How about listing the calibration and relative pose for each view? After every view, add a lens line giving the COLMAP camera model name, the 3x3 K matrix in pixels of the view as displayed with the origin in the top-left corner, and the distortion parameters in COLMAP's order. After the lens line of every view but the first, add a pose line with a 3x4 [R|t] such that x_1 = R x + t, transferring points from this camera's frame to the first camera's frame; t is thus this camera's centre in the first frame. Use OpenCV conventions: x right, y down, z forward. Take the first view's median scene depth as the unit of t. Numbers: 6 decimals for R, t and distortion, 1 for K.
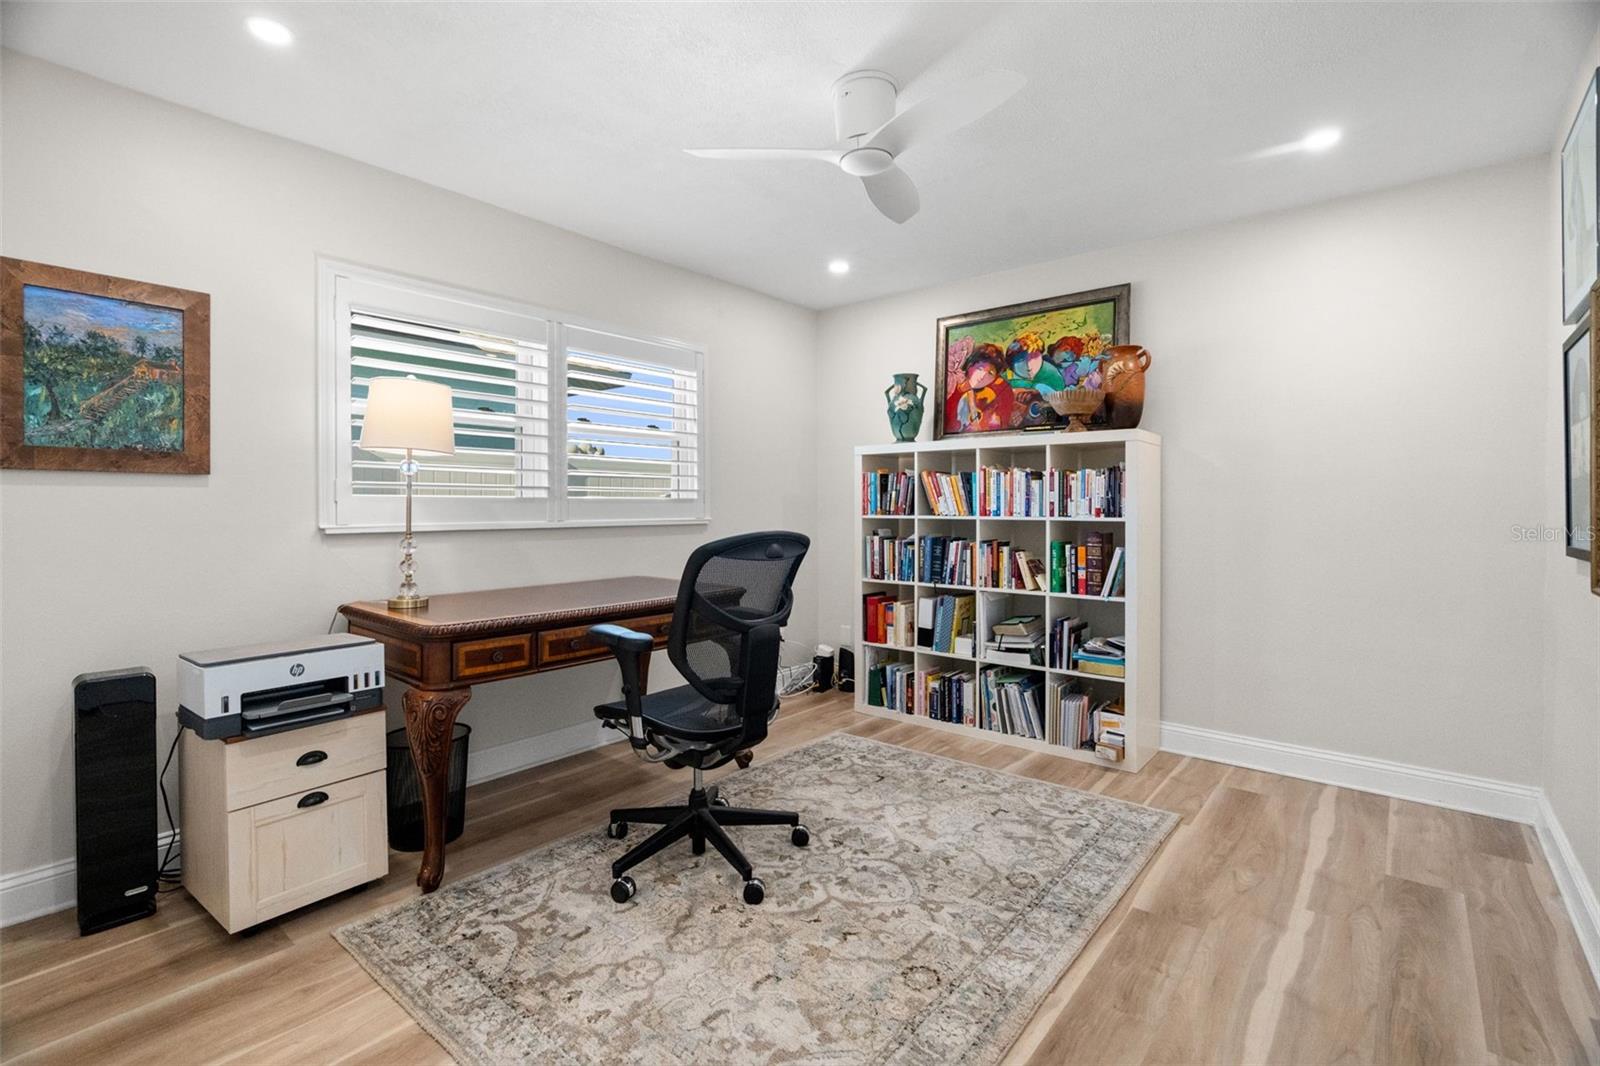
lens RADIAL K [[729.8, 0, 802.0], [0, 729.8, 520.9], [0, 0, 1]] dist [-0.000381, -0.000055]
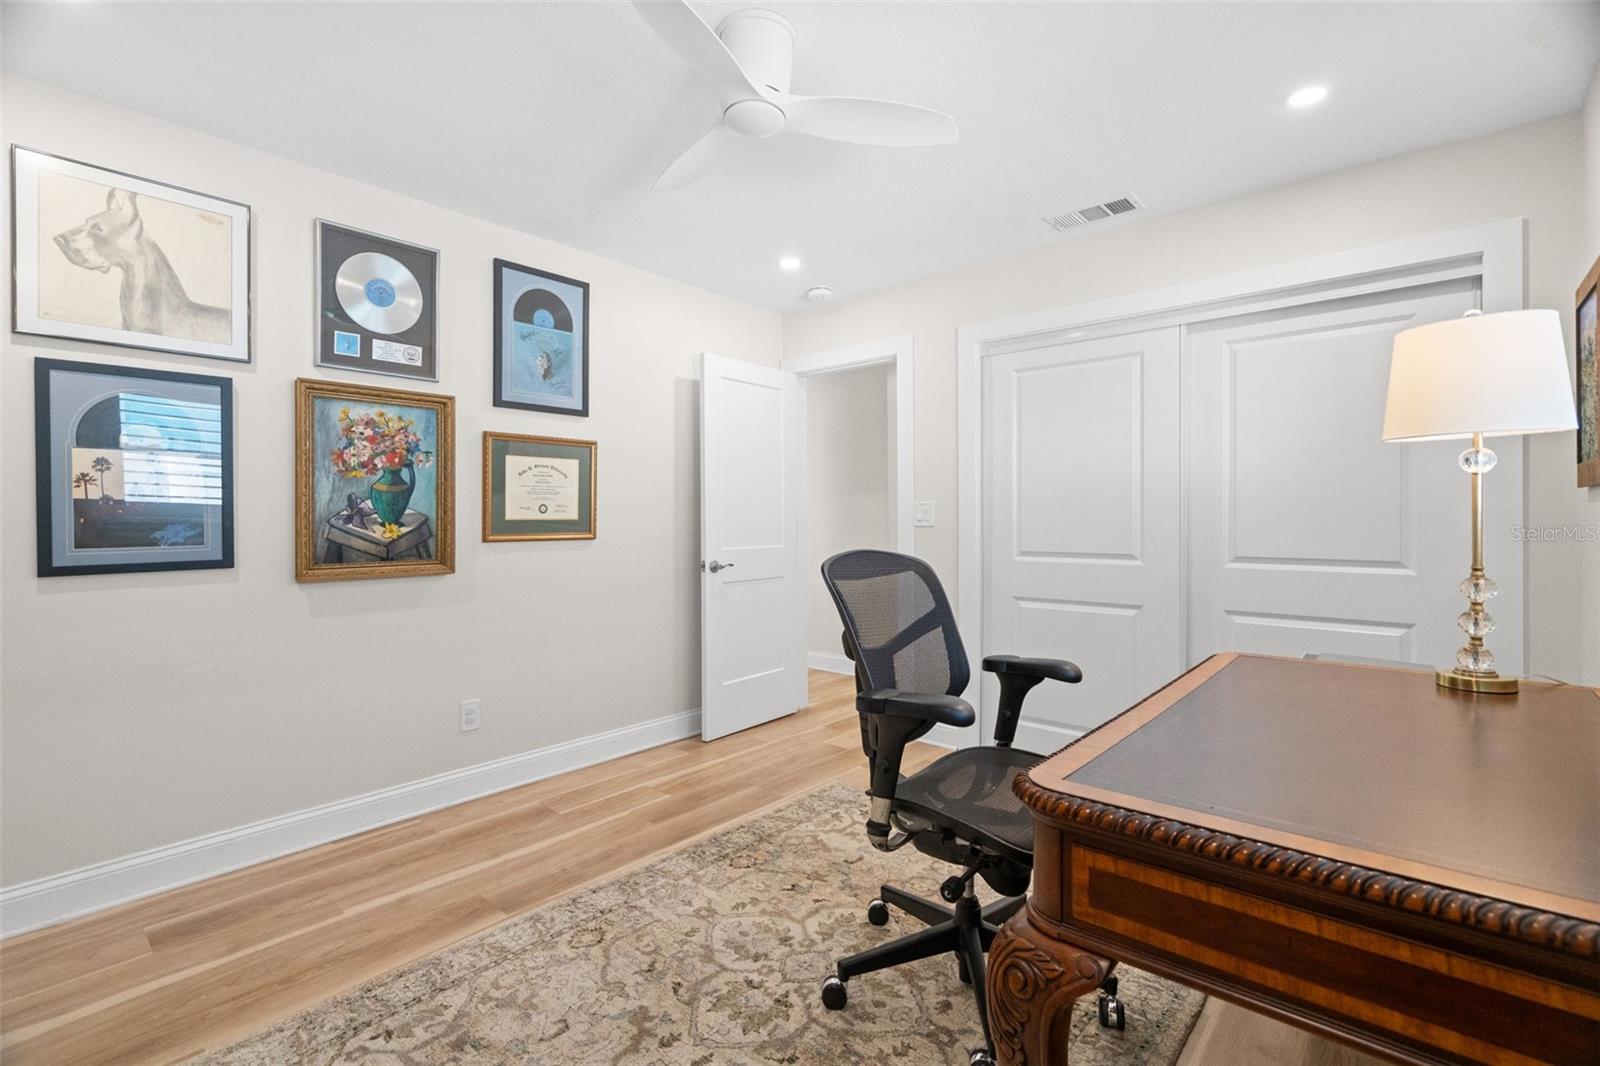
lens RADIAL K [[729.8, 0, 798.9], [0, 729.8, 524.4], [0, 0, 1]] dist [-0.000381, -0.000055]
pose [[-0.999665, 0.003170, 0.025691, 0.015381], [0.003632, 0.999832, 0.017973, -0.037215], [-0.025630, 0.018060, -0.999508, 1.960400]]
